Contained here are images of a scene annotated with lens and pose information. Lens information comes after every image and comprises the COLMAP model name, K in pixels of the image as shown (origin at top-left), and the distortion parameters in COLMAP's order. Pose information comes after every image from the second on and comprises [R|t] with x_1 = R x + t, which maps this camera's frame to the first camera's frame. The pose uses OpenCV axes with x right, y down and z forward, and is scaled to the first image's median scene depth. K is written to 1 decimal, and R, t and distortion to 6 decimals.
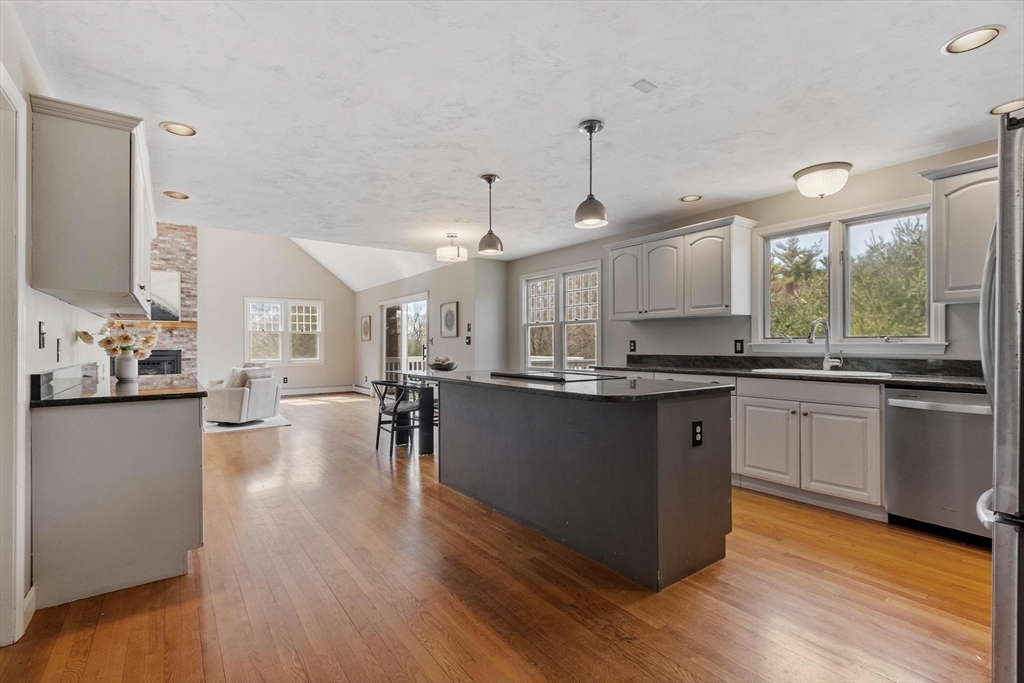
lens RADIAL K [[460.1, 0, 509.8], [0, 460.1, 344.1], [0, 0, 1]] dist [-0.005706, 0.000392]
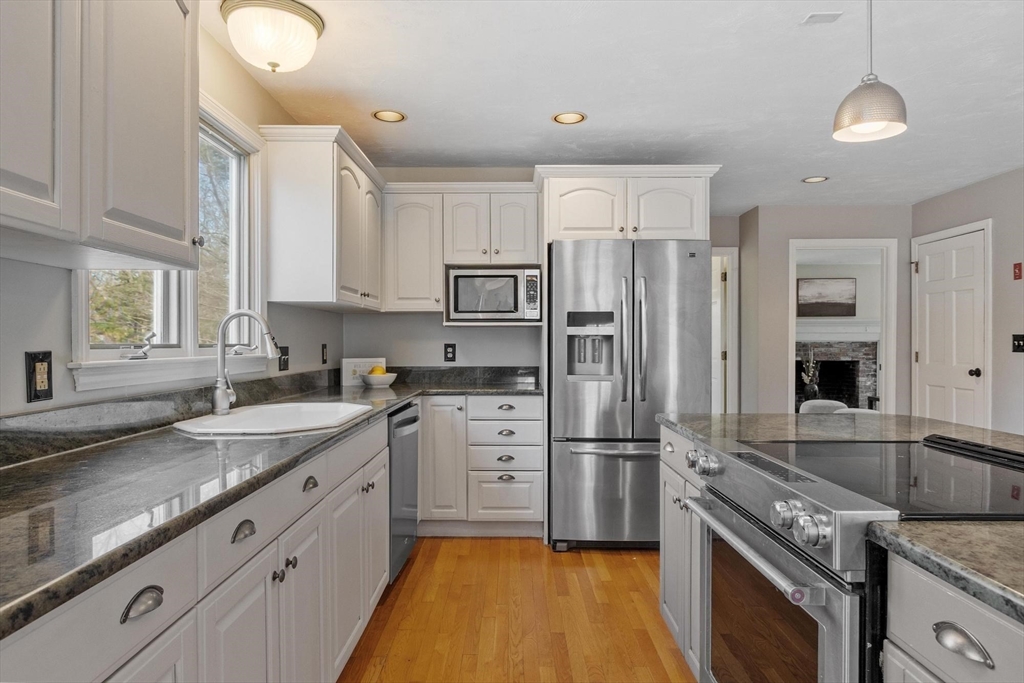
lens RADIAL K [[611.3, 0, 512.5], [0, 611.3, 346.3], [0, 0, 1]] dist [0.005398, 0.002845]
pose [[-0.810145, -0.001894, 0.586226, 0.027009], [0.001106, 0.999988, 0.004760, -0.006739], [-0.586228, 0.004505, -0.810133, 0.550140]]
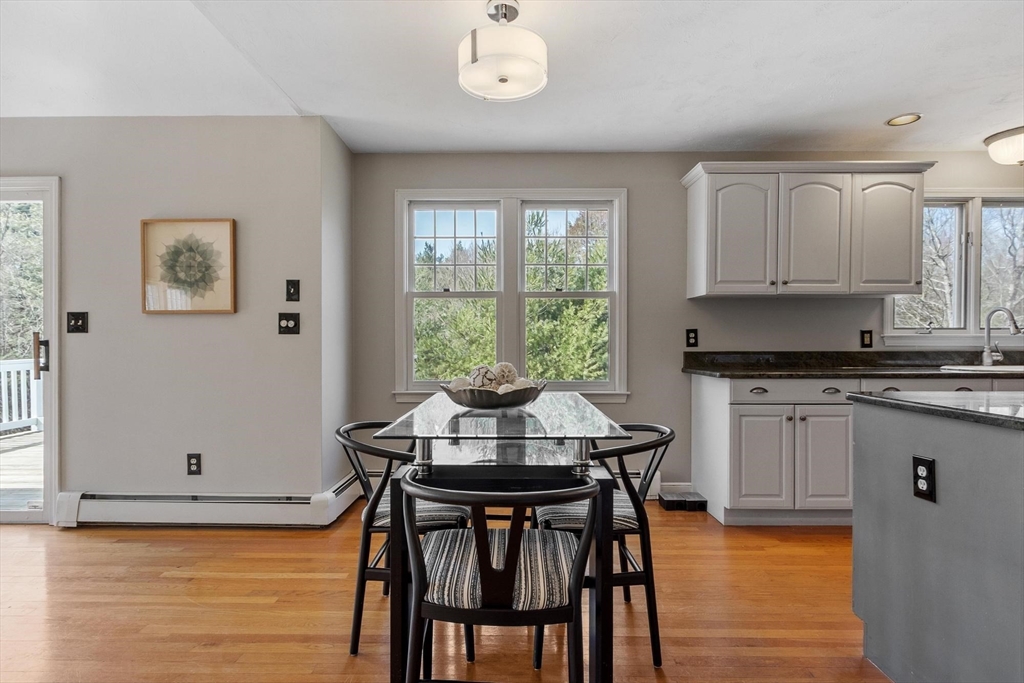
lens RADIAL K [[520.0, 0, 502.4], [0, 520.0, 348.1], [0, 0, 1]] dist [0.004702, -0.005069]
pose [[0.597868, -0.007857, 0.801556, -0.269238], [-0.002841, 0.999925, 0.011920, 0.005909], [-0.801590, -0.009404, 0.597801, 0.470625]]
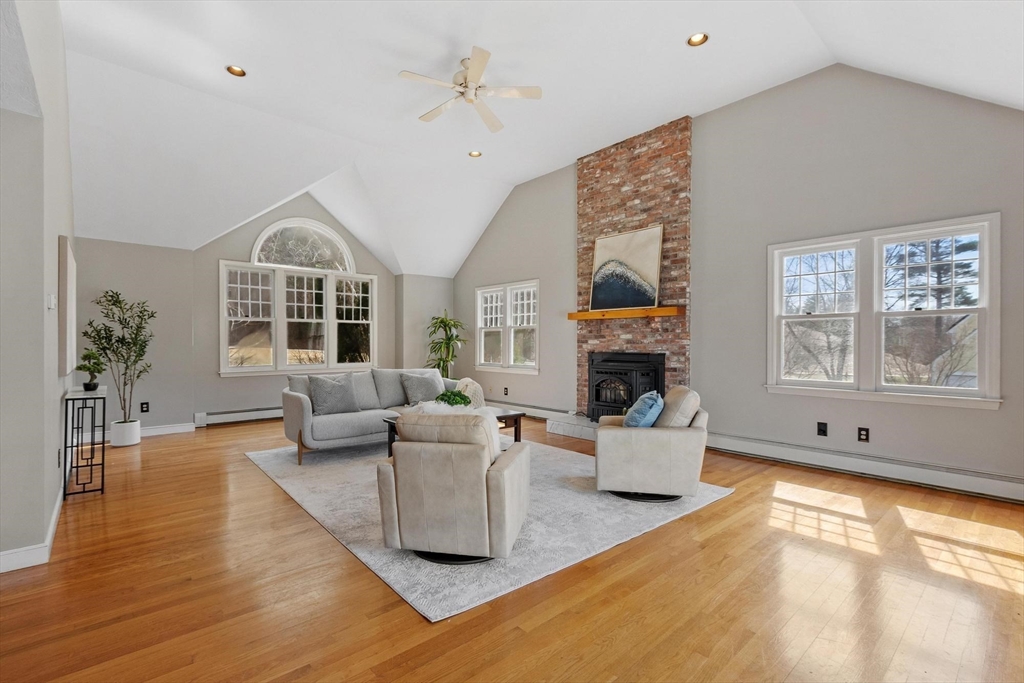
lens RADIAL K [[460.1, 0, 514.3], [0, 460.1, 347.6], [0, 0, 1]] dist [-0.005706, 0.000392]
pose [[0.107131, 0.010367, -0.994191, -0.145887], [-0.005833, 0.999935, 0.009798, -0.000171], [0.994228, 0.004750, 0.107185, 0.776188]]
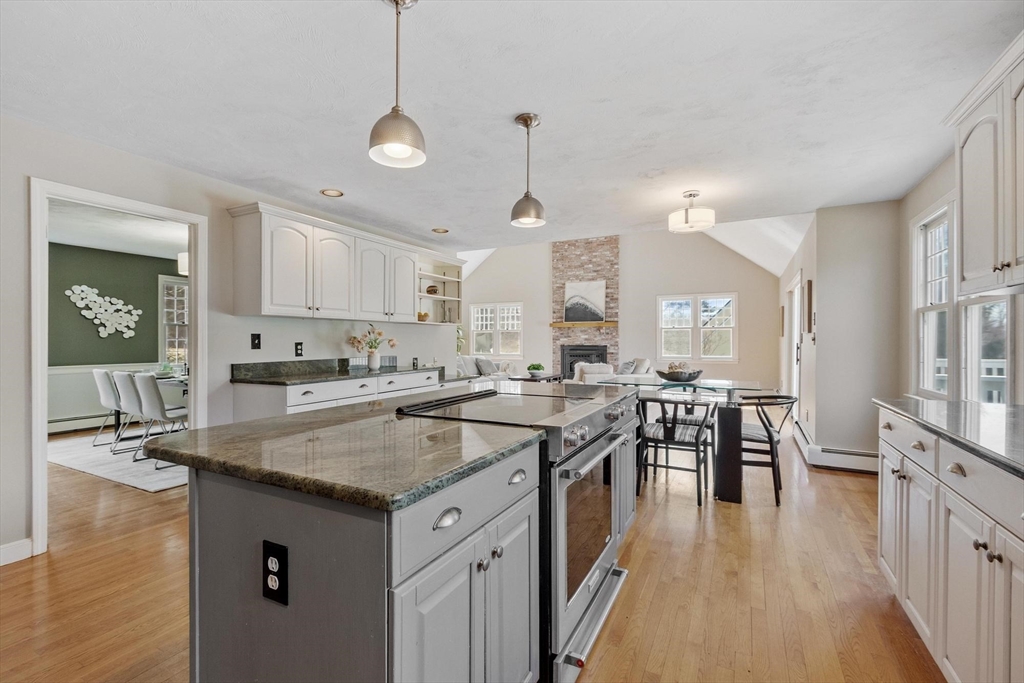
lens RADIAL K [[460.1, 0, 509.3], [0, 460.1, 342.0], [0, 0, 1]] dist [-0.005706, 0.000392]
pose [[0.454772, 0.006232, -0.890586, 0.235792], [-0.001014, 0.999978, 0.006480, -0.004020], [0.890607, -0.002044, 0.454769, 0.248975]]
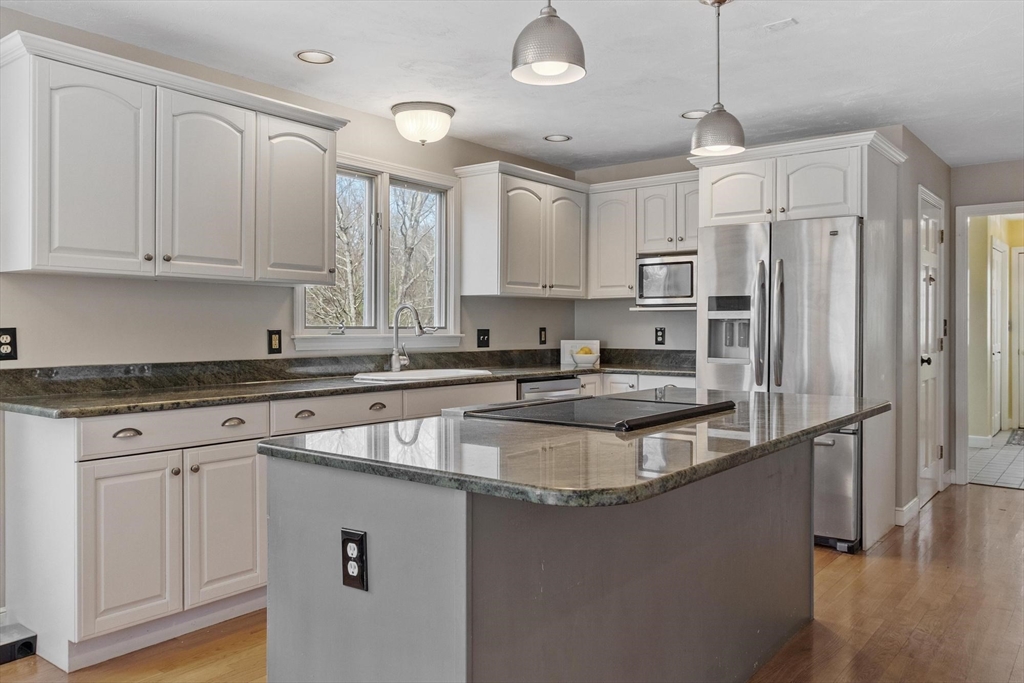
lens RADIAL K [[772.8, 0, 515.3], [0, 772.8, 331.9], [0, 0, 1]] dist [-0.004330, 0.010001]
pose [[-0.276238, -0.004906, 0.961077, -0.235117], [-0.002750, 0.999987, 0.004314, -0.005486], [-0.961085, -0.001451, -0.276248, 0.475760]]
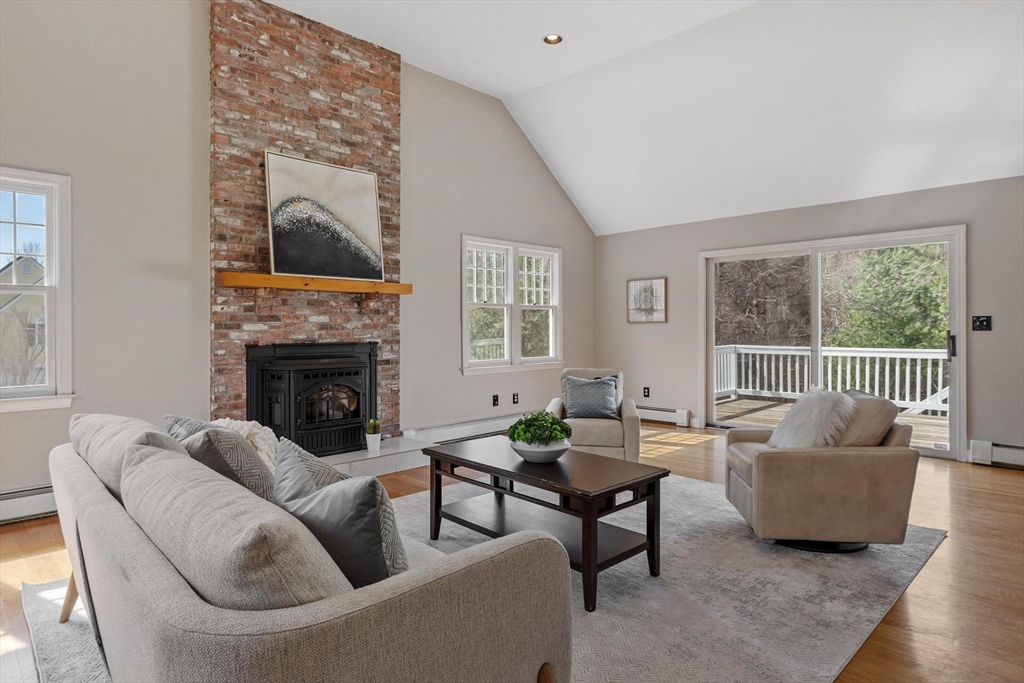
lens RADIAL K [[567.5, 0, 509.4], [0, 567.5, 324.9], [0, 0, 1]] dist [0.001677, 0.000168]
pose [[0.987555, 0.001293, 0.157271, -0.706658], [-0.000420, 0.999984, -0.005580, -0.001901], [-0.157276, 0.005444, 0.987540, 0.434469]]
